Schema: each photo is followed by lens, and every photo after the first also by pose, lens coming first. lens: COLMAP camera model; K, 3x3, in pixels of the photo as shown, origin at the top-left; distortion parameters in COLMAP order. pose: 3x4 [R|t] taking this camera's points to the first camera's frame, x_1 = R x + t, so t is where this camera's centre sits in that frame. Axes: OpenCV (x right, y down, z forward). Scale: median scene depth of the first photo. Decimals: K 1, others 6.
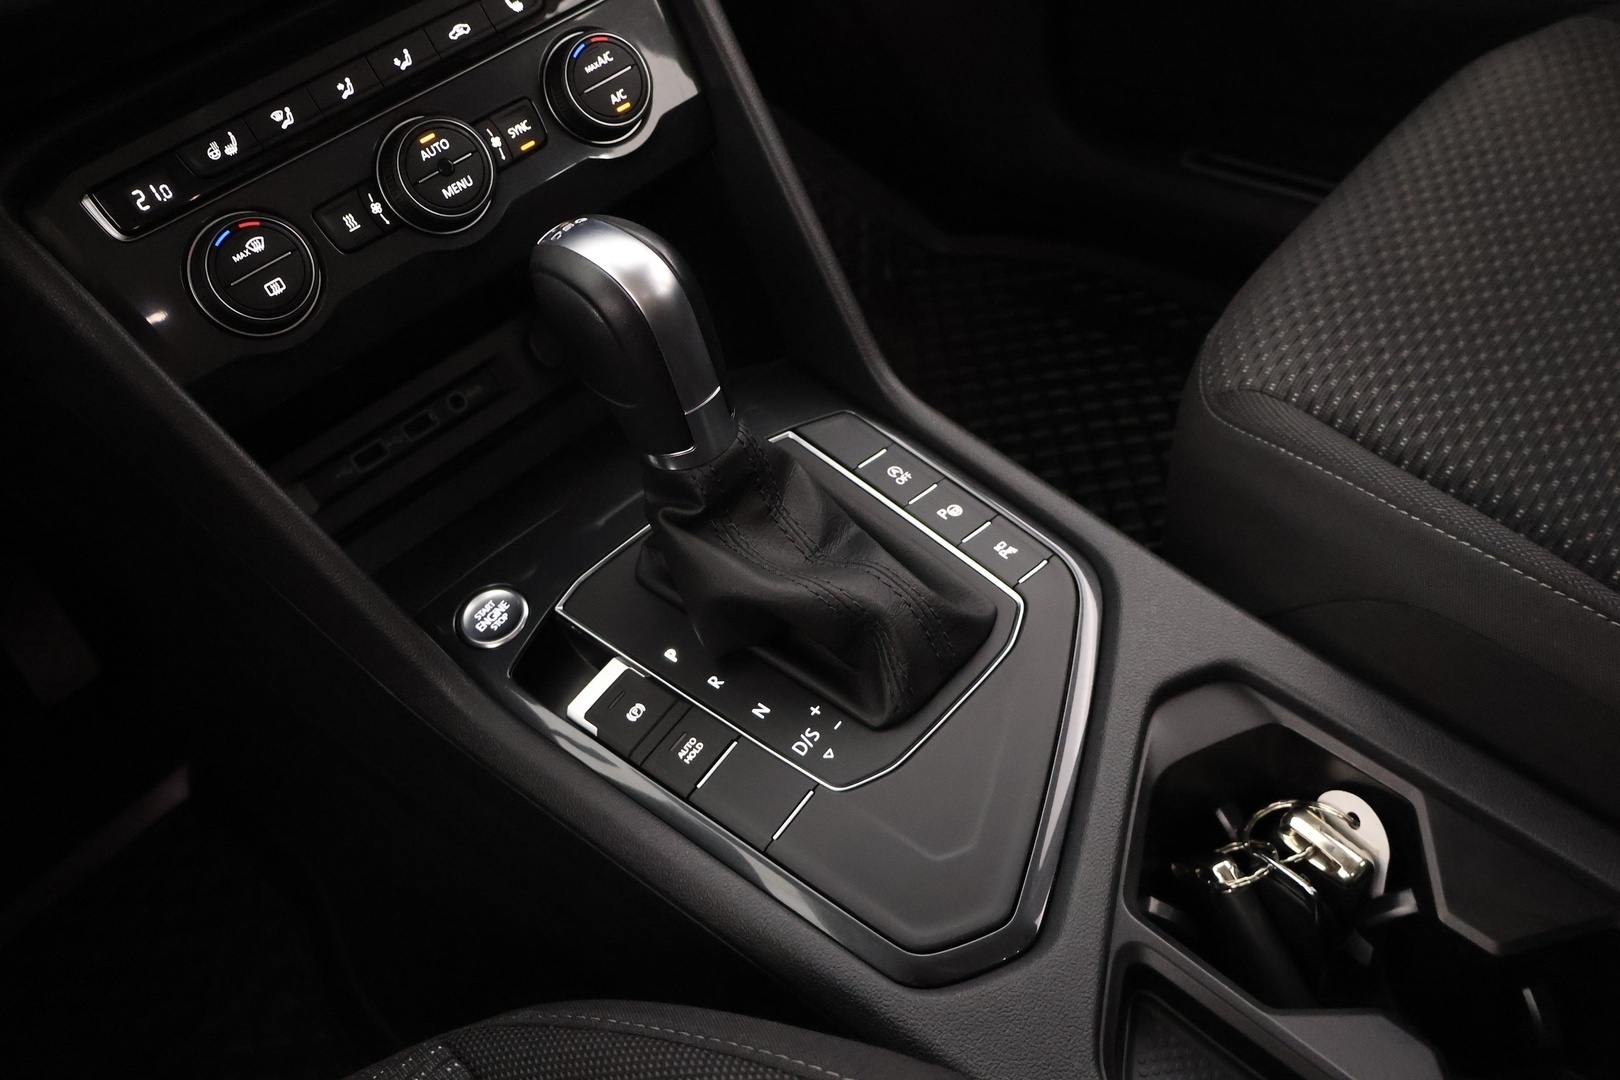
lens RADIAL K [[1341.8, 0, 814.1], [0, 1341.8, 539.0], [0, 0, 1]] dist [-0.004333, -0.008915]
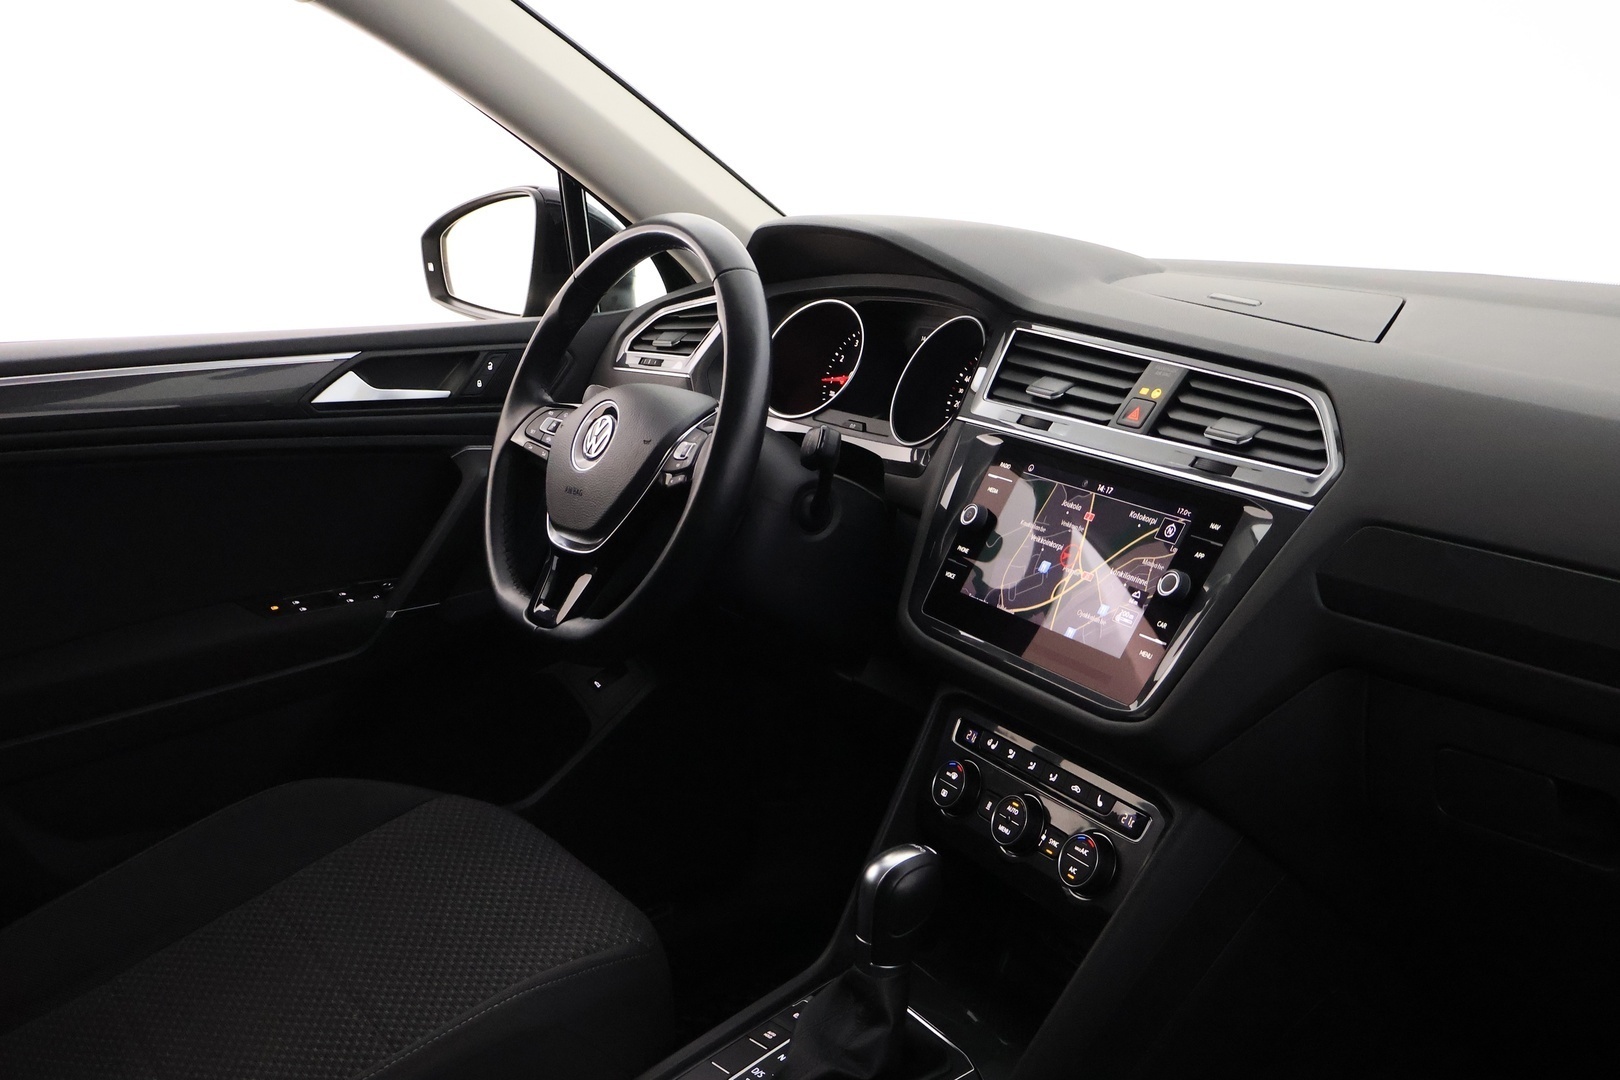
lens RADIAL K [[1685.5, 0, 810.0], [0, 1685.5, 539.9], [0, 0, 1]] dist [-0.000668, 0.000000]
pose [[-0.221297, 0.419757, -0.880245, 1.761480], [-0.630598, 0.626932, 0.457496, -1.463431], [0.743891, 0.656323, 0.125959, 0.216255]]
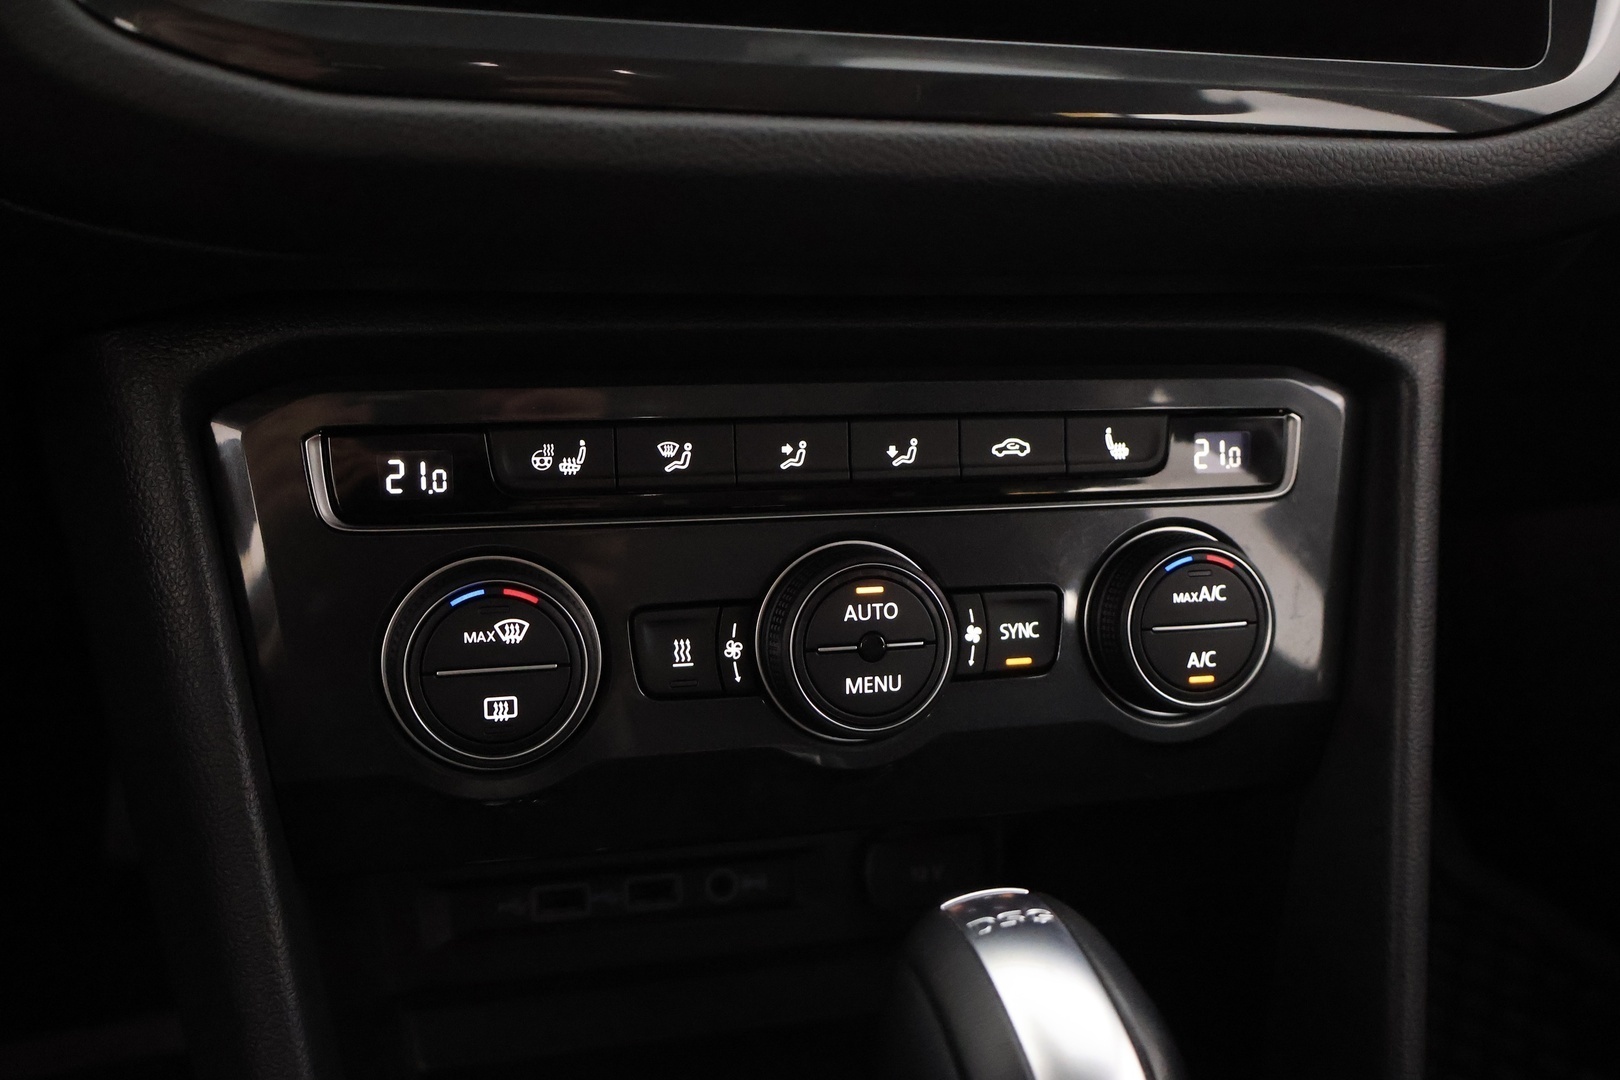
lens RADIAL K [[1476.9, 0, 807.5], [0, 1476.9, 543.3], [0, 0, 1]] dist [-0.000873, 0.000000]
pose [[0.841125, 0.459217, -0.285707, -0.139719], [-0.510719, 0.848241, -0.140188, -0.213037], [0.177971, 0.263832, 0.948008, 0.392447]]
